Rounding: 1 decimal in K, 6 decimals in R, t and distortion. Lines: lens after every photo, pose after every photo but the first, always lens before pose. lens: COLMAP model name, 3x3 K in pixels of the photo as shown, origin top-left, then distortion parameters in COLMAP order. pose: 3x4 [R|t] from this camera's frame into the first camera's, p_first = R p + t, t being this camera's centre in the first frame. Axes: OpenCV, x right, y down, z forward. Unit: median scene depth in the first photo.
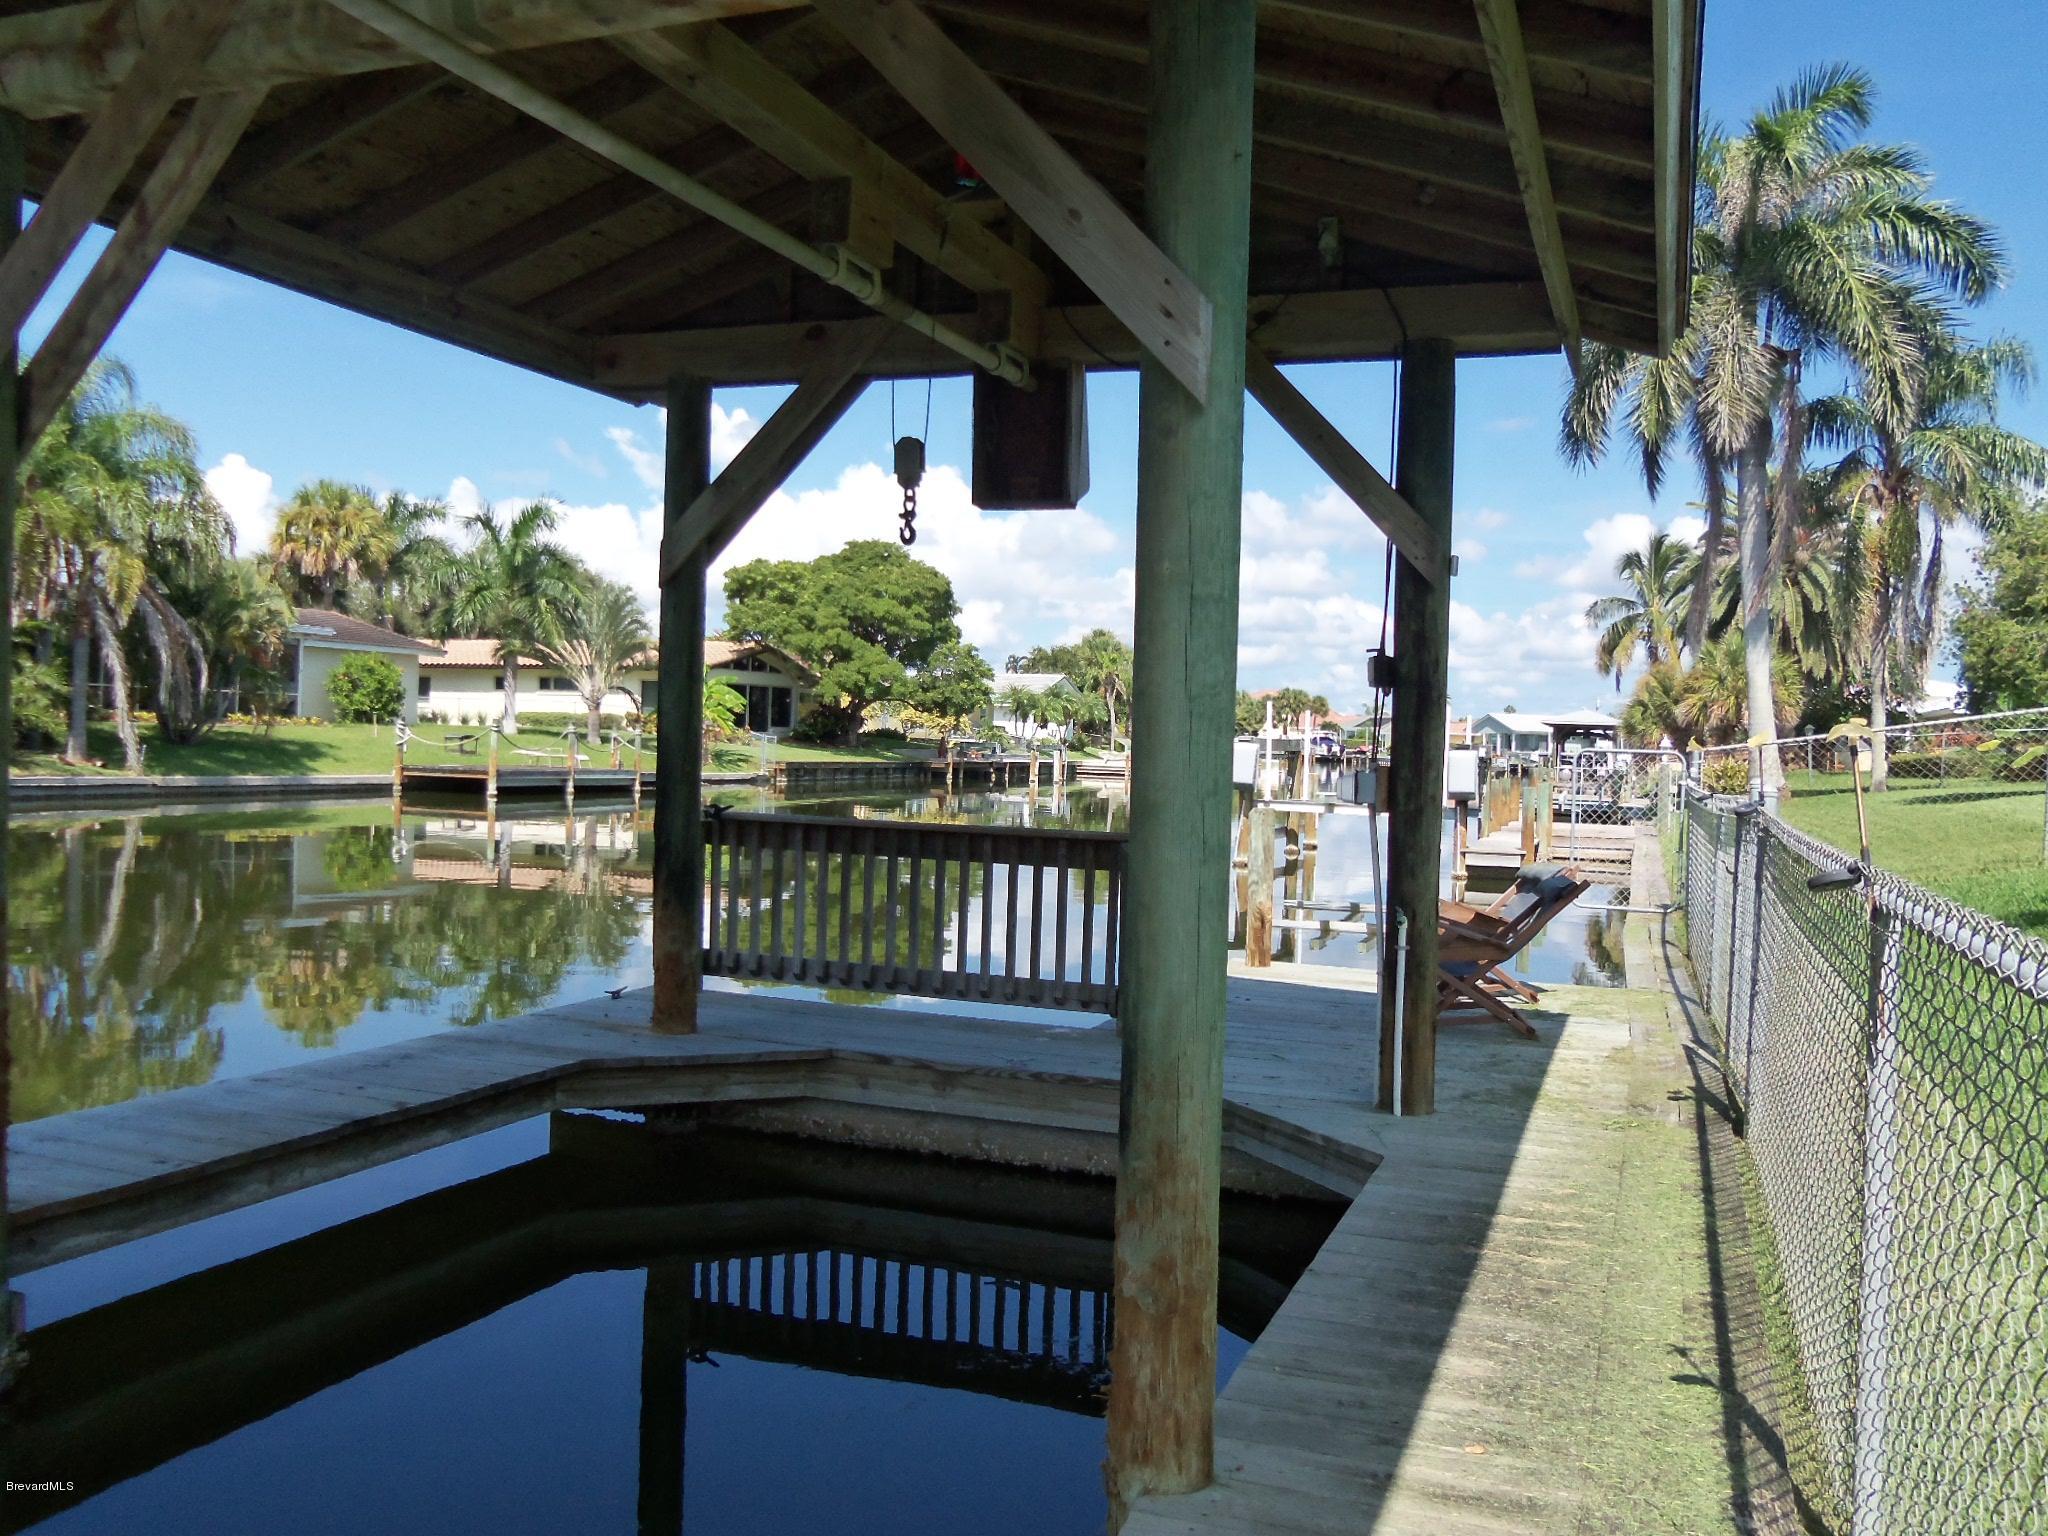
lens RADIAL K [[1663.7, 0, 1024.0], [0, 1663.7, 768.0], [0, 0, 1]] dist [-0.050566, 0.004722]
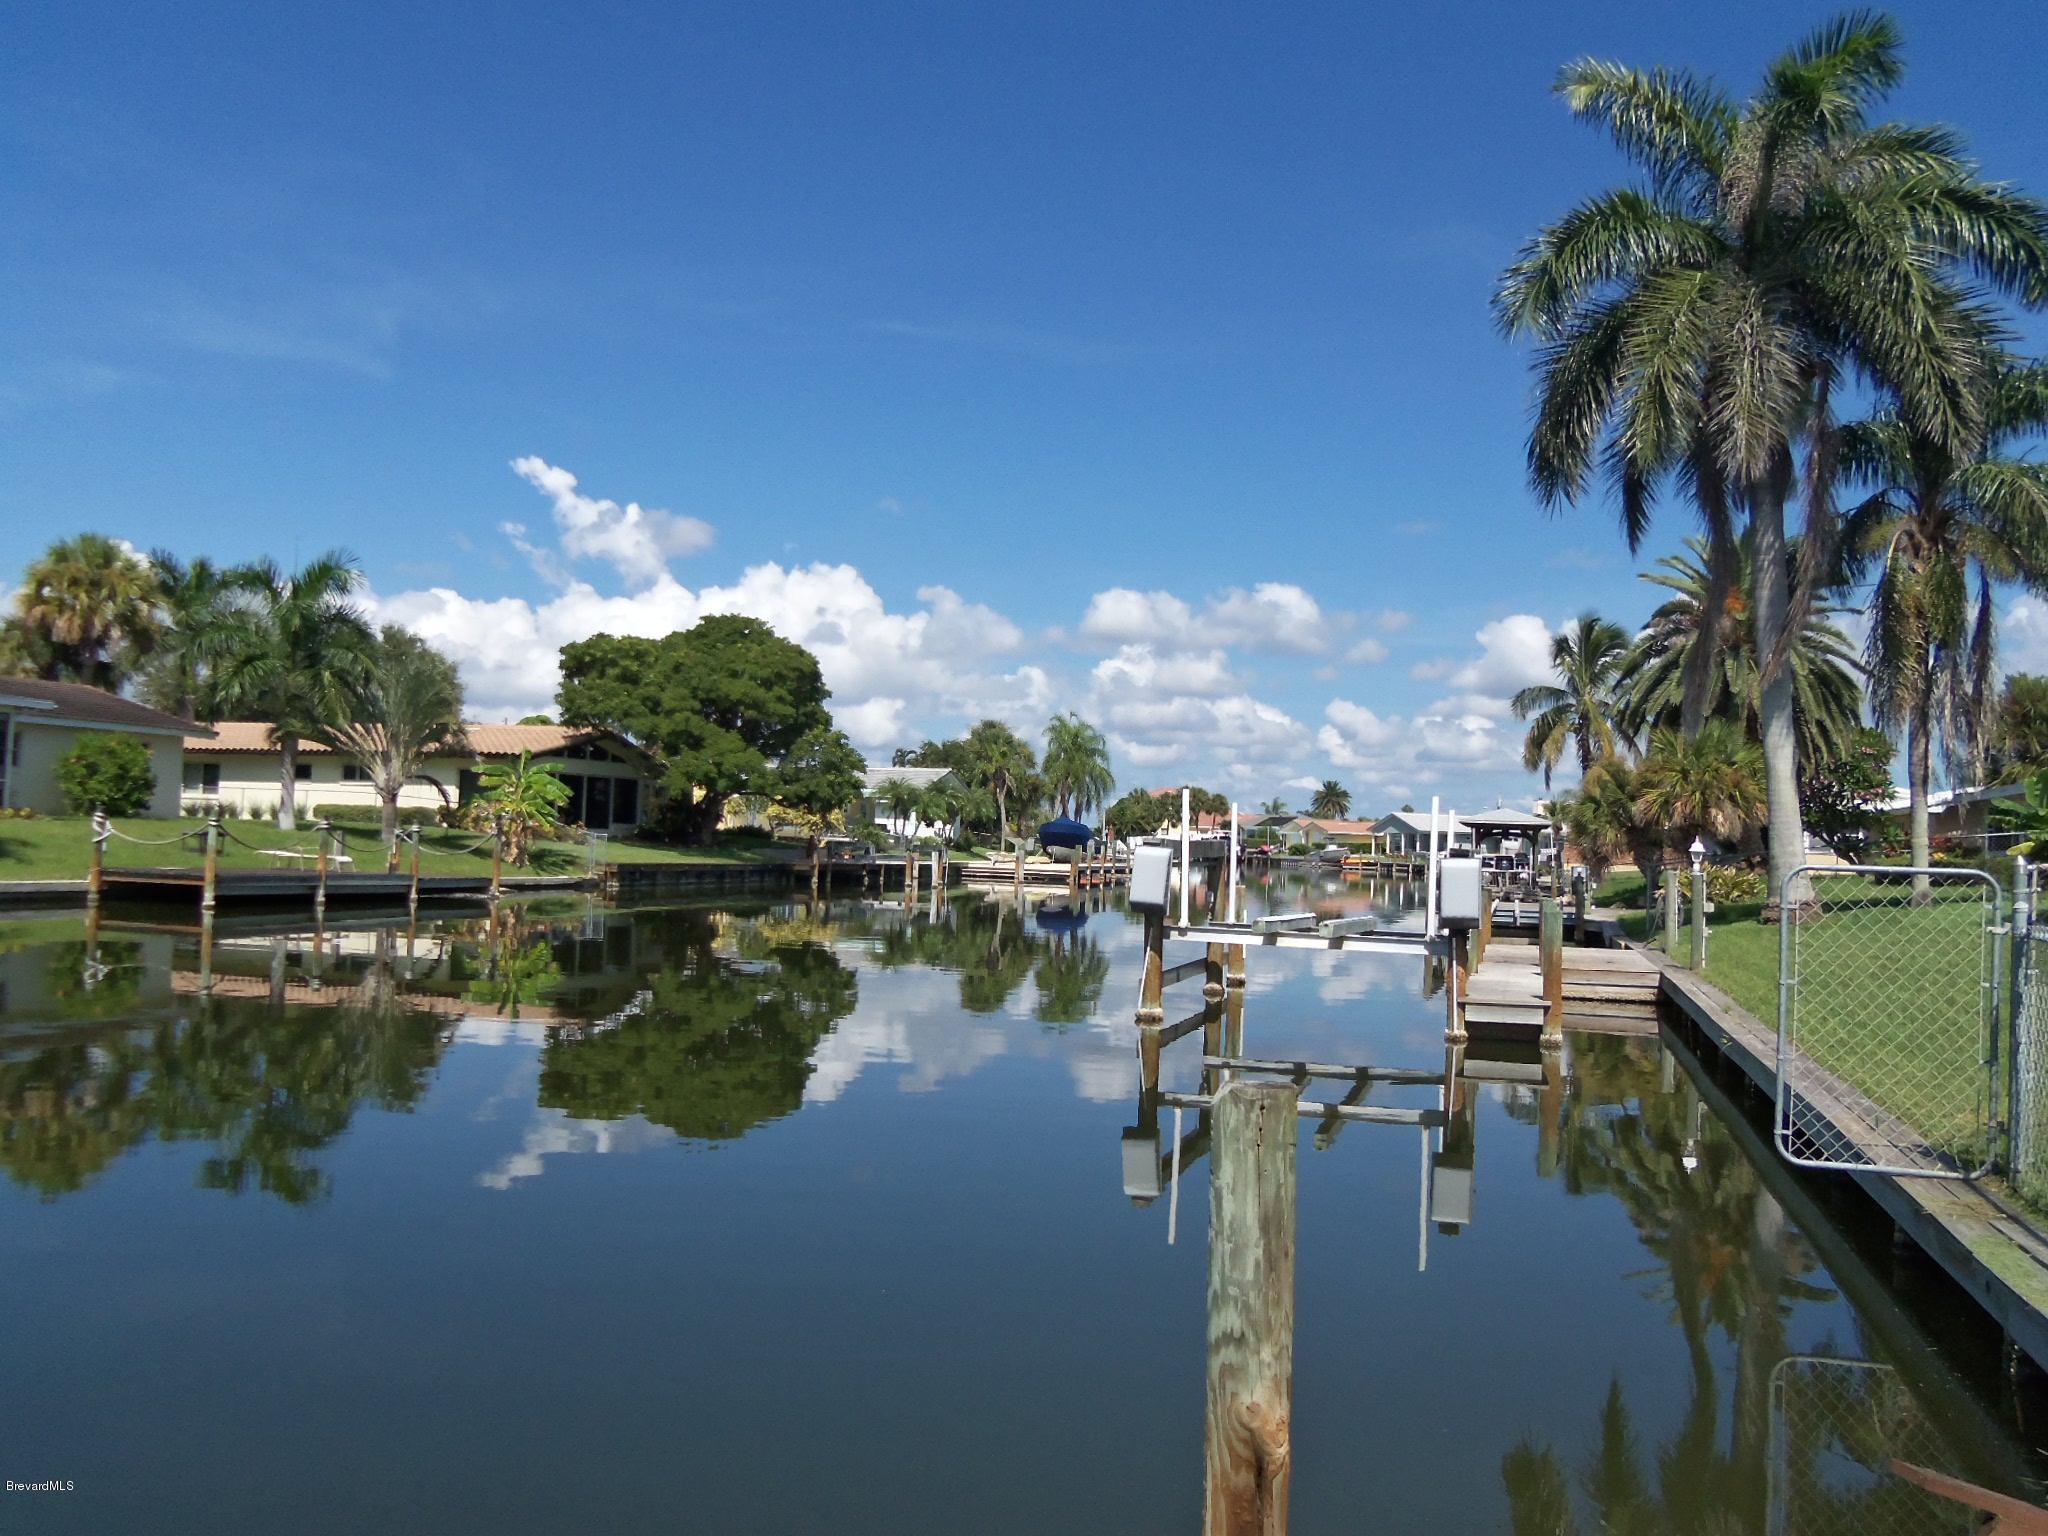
lens RADIAL K [[1668.1, 0, 1024.0], [0, 1668.1, 768.0], [0, 0, 1]] dist [-0.053655, 0.005809]
pose [[0.998144, 0.005554, 0.060646, 0.014644], [-0.001964, 0.998251, -0.059081, -0.002741], [-0.060868, 0.058852, 0.996409, 0.122737]]
